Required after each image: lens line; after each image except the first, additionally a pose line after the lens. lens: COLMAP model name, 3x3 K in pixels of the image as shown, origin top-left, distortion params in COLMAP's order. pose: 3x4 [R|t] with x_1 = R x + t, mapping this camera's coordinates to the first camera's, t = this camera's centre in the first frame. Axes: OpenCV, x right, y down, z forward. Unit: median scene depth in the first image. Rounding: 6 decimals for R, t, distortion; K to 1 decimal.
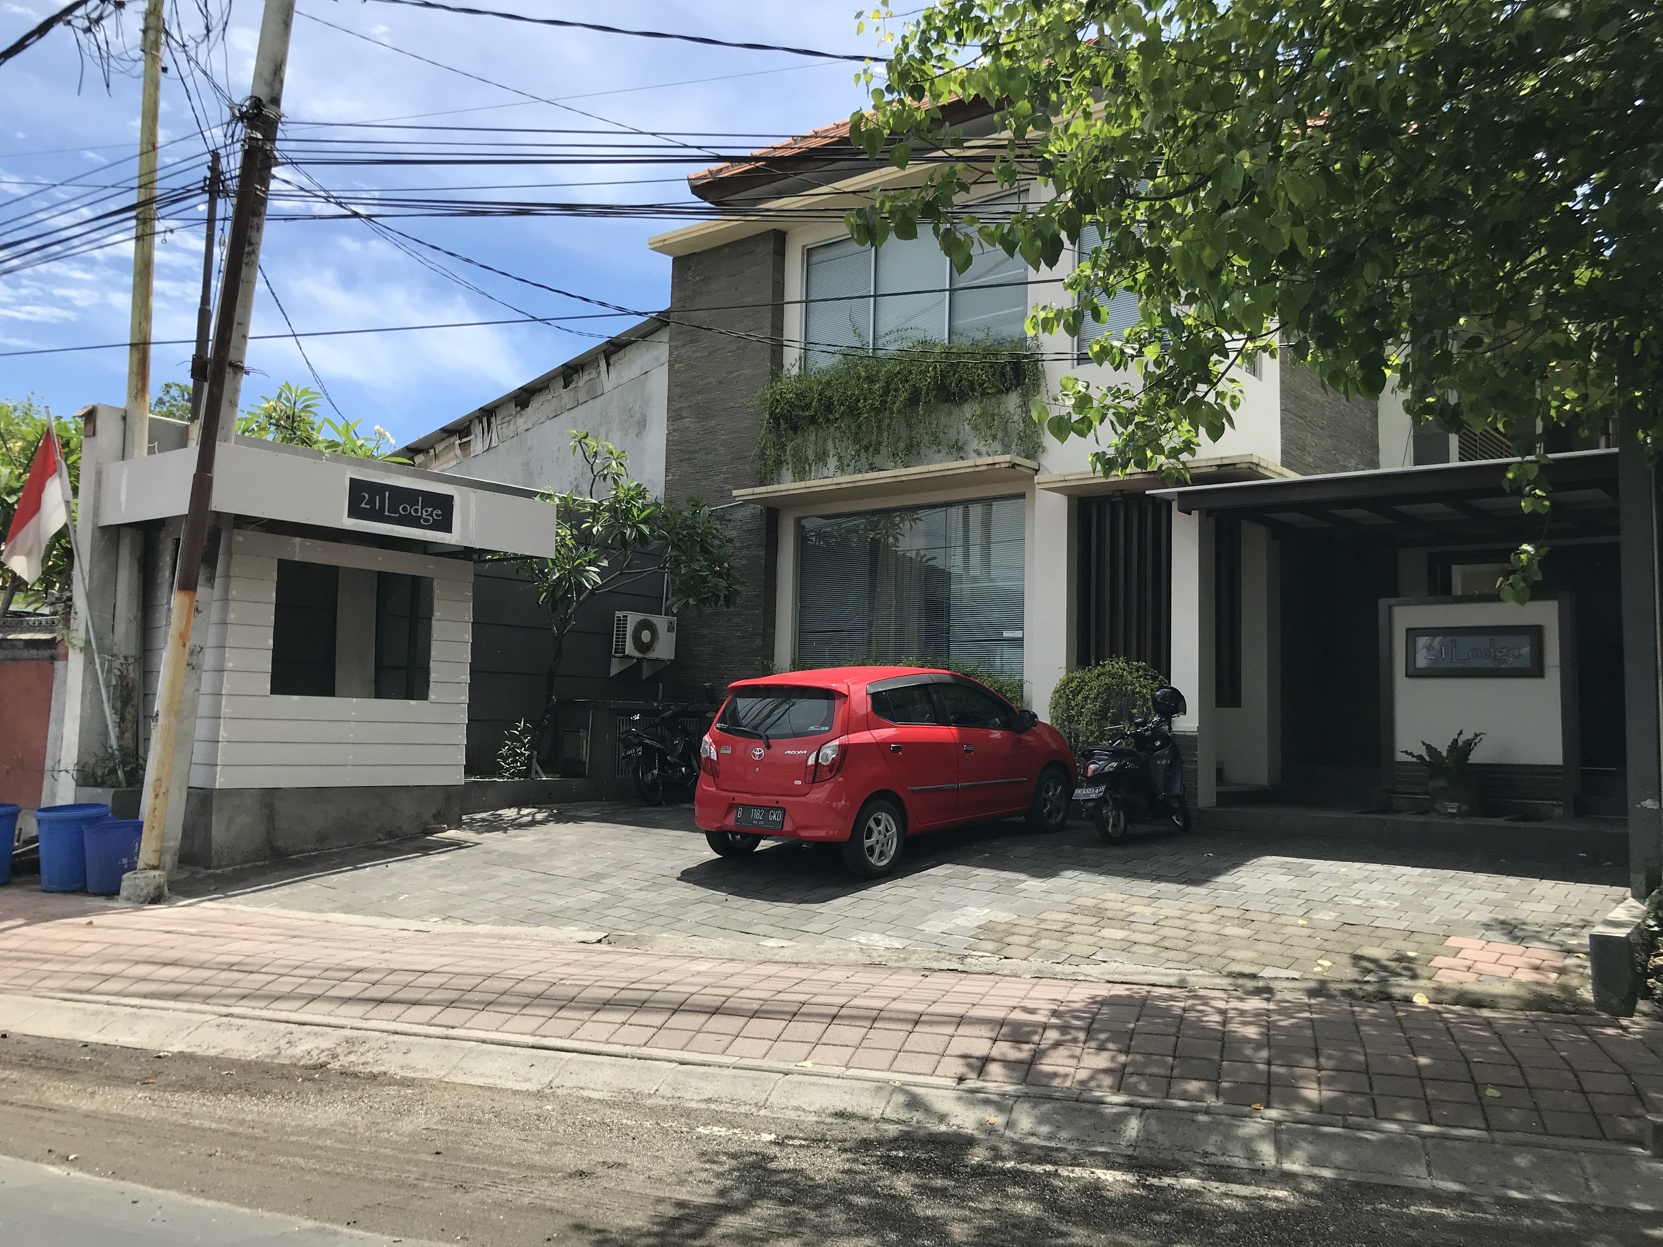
lens RADIAL K [[1352.7, 0, 831.5], [0, 1352.7, 623.5], [0, 0, 1]] dist [0.051242, -0.004572]
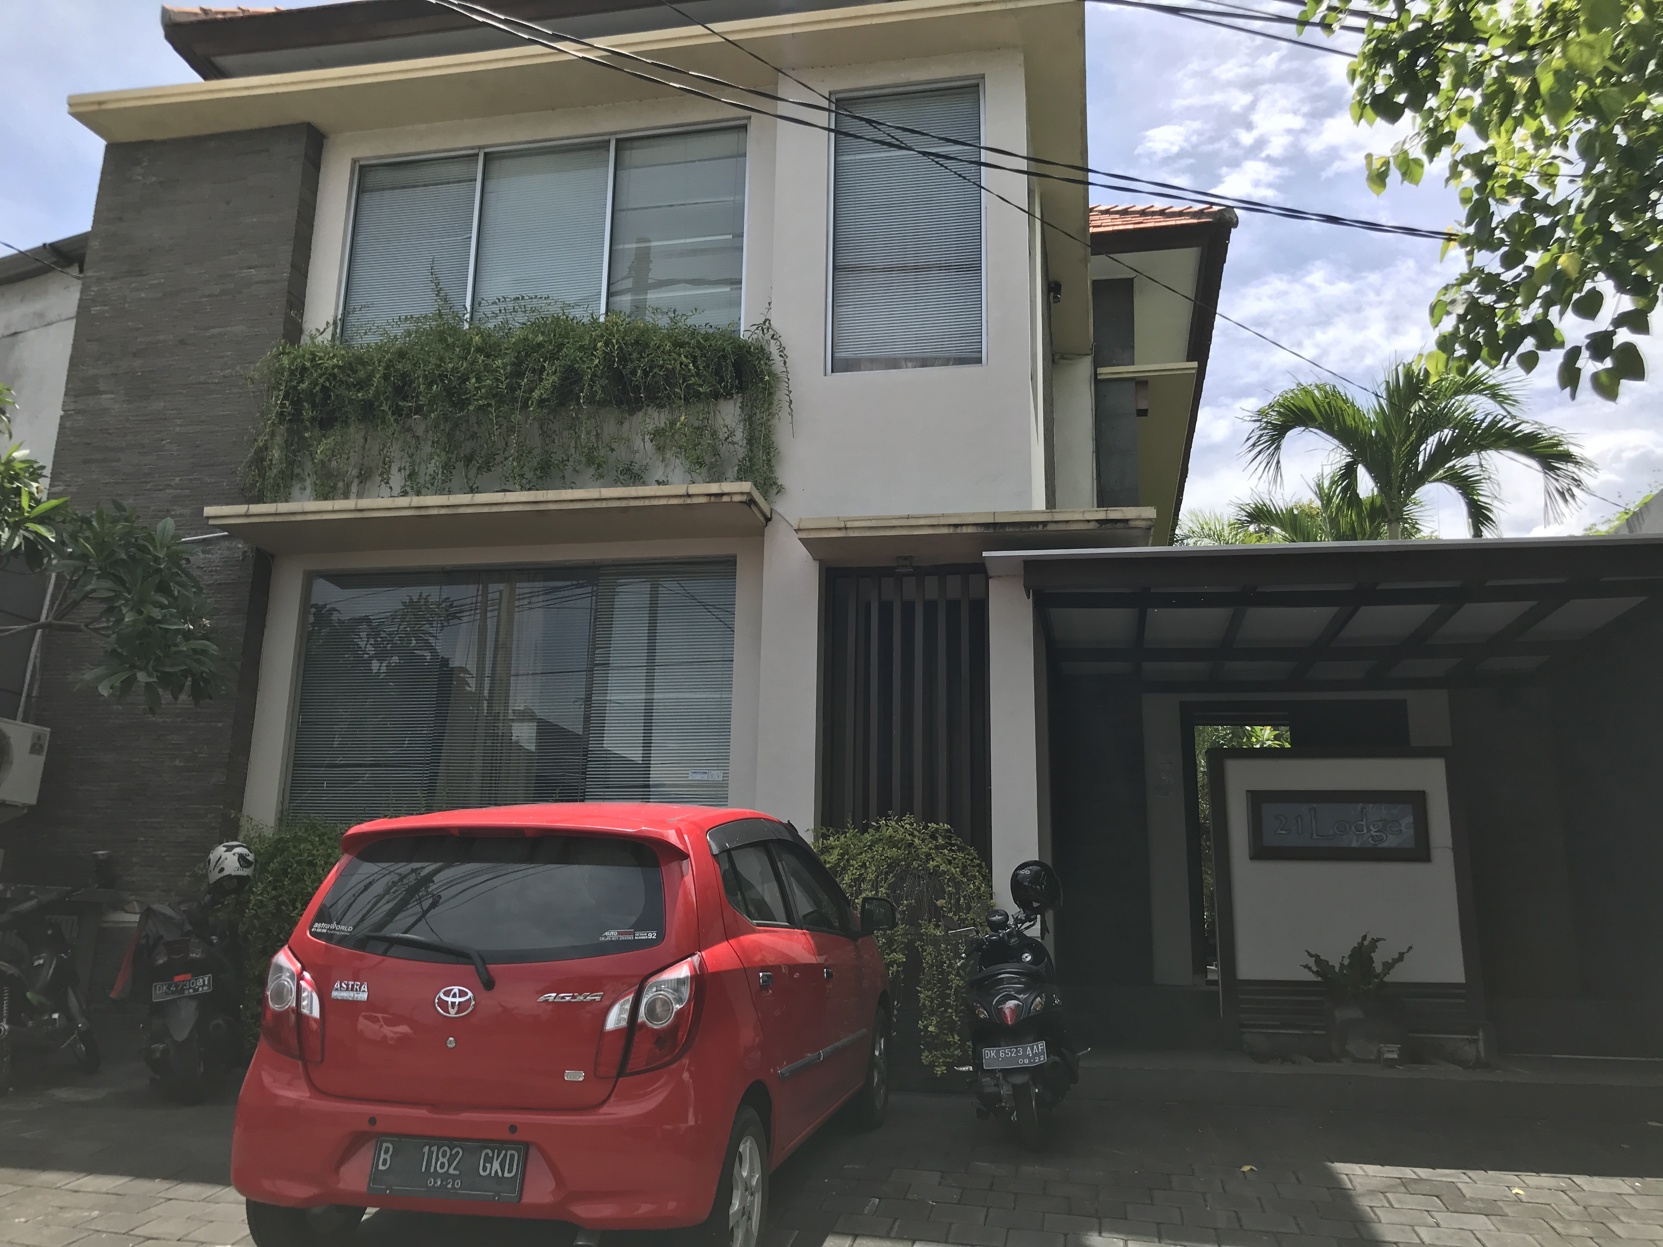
lens RADIAL K [[1380.2, 0, 829.5], [0, 1380.2, 606.4], [0, 0, 1]] dist [-0.000243, 0.009630]
pose [[0.885931, 0.105989, 0.451544, -0.105848], [-0.035025, 0.986048, -0.162733, 0.030747], [-0.462492, 0.128355, 0.877283, 0.402952]]
